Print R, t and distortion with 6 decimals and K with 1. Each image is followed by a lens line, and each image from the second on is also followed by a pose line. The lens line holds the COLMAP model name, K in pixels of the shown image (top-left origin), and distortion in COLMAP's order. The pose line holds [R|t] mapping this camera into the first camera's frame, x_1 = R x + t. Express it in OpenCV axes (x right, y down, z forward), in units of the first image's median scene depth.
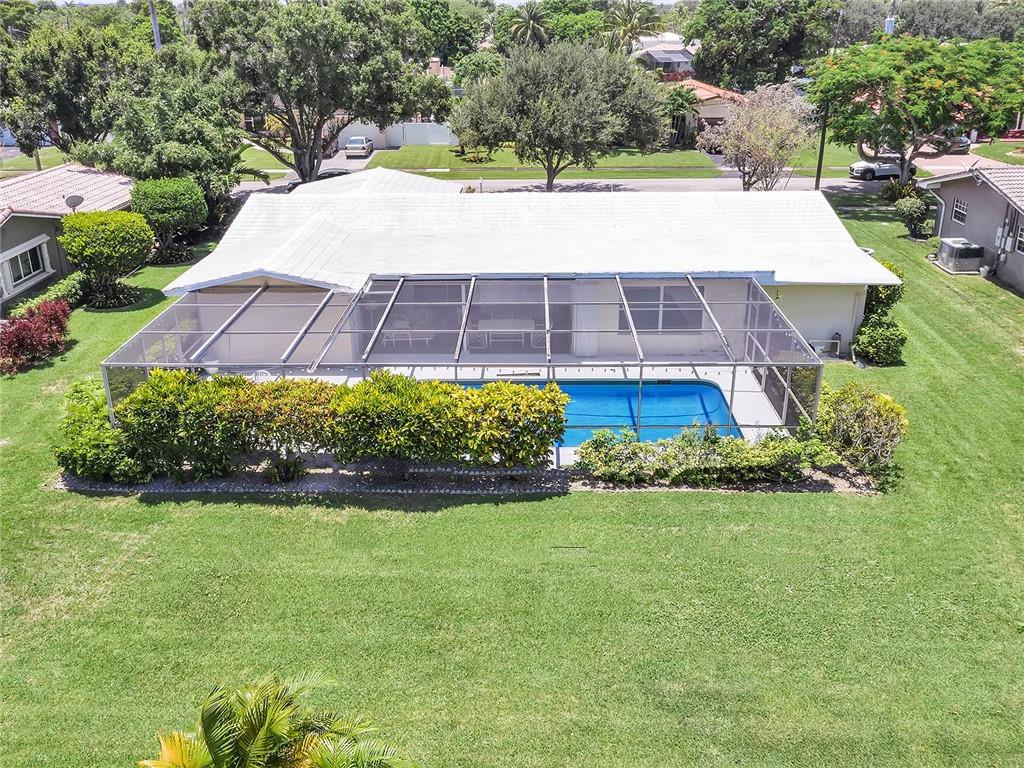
lens RADIAL K [[909.2, 0, 512.0], [0, 909.2, 384.0], [0, 0, 1]] dist [0.001341, 0.007198]
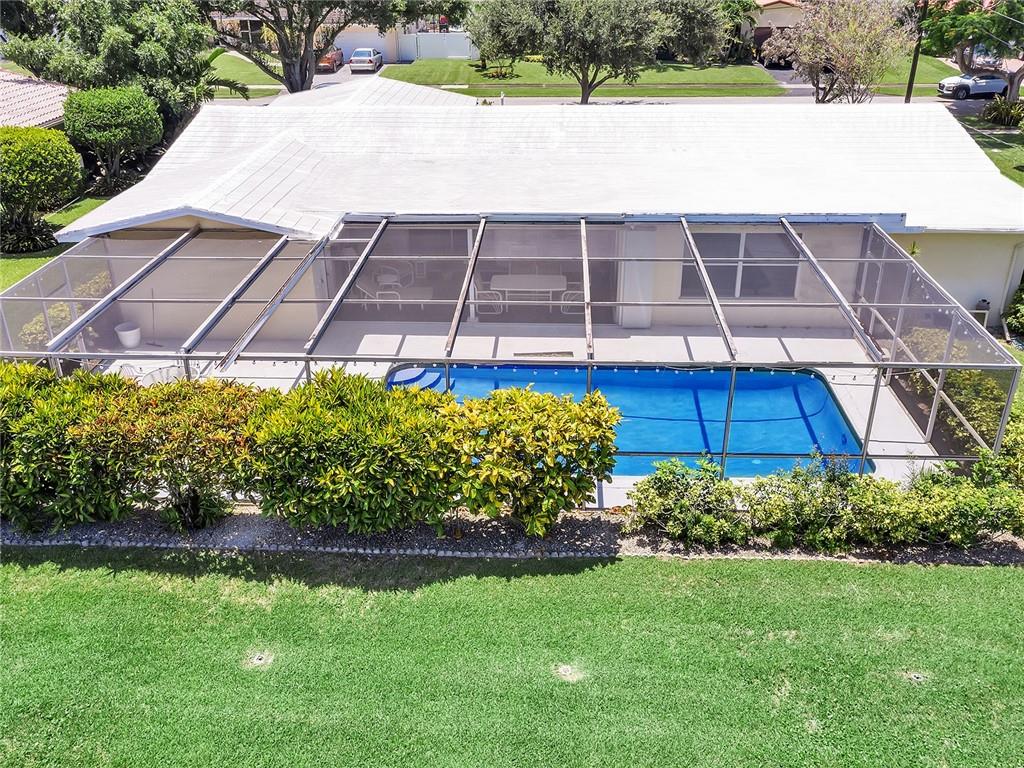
lens RADIAL K [[909.2, 0, 512.0], [0, 909.2, 384.0], [0, 0, 1]] dist [0.001341, 0.007198]
pose [[0.999537, 0.012769, -0.027627, 0.002363], [-0.010682, 0.997169, 0.074426, -0.041596], [0.028500, -0.074096, 0.996844, 0.276490]]
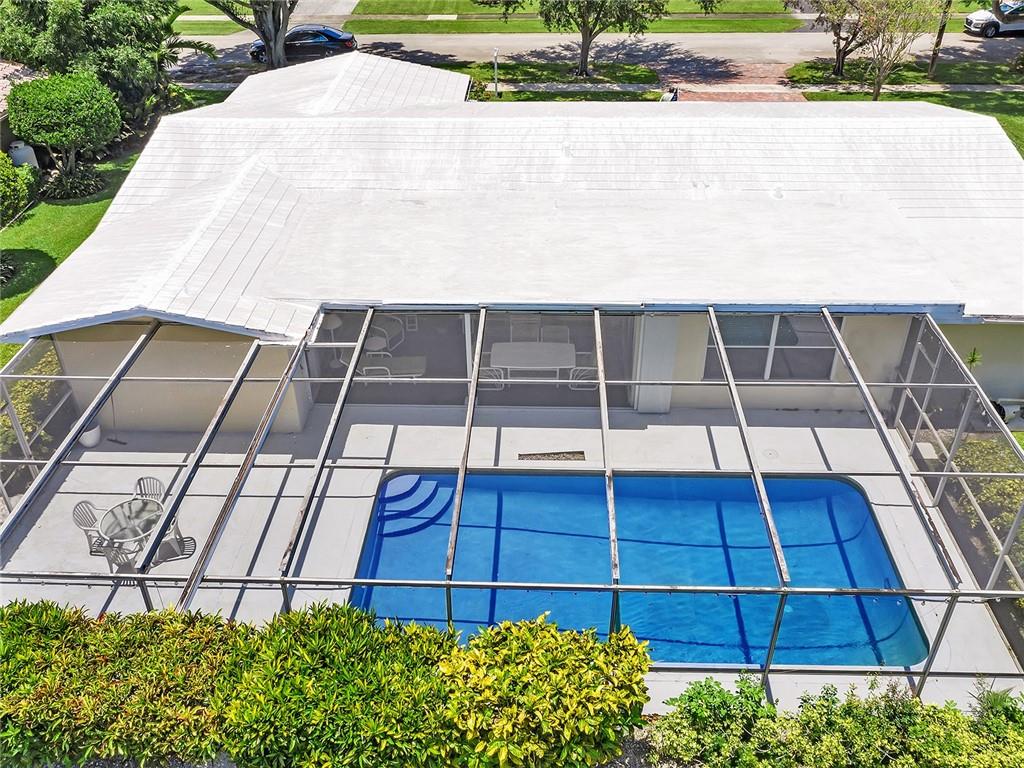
lens RADIAL K [[897.6, 0, 512.0], [0, 897.6, 384.0], [0, 0, 1]] dist [-0.003339, 0.004168]
pose [[0.999842, 0.008315, -0.015729, -0.011949], [-0.004871, 0.978230, 0.207465, -0.200576], [0.017112, -0.207356, 0.978116, 0.387114]]
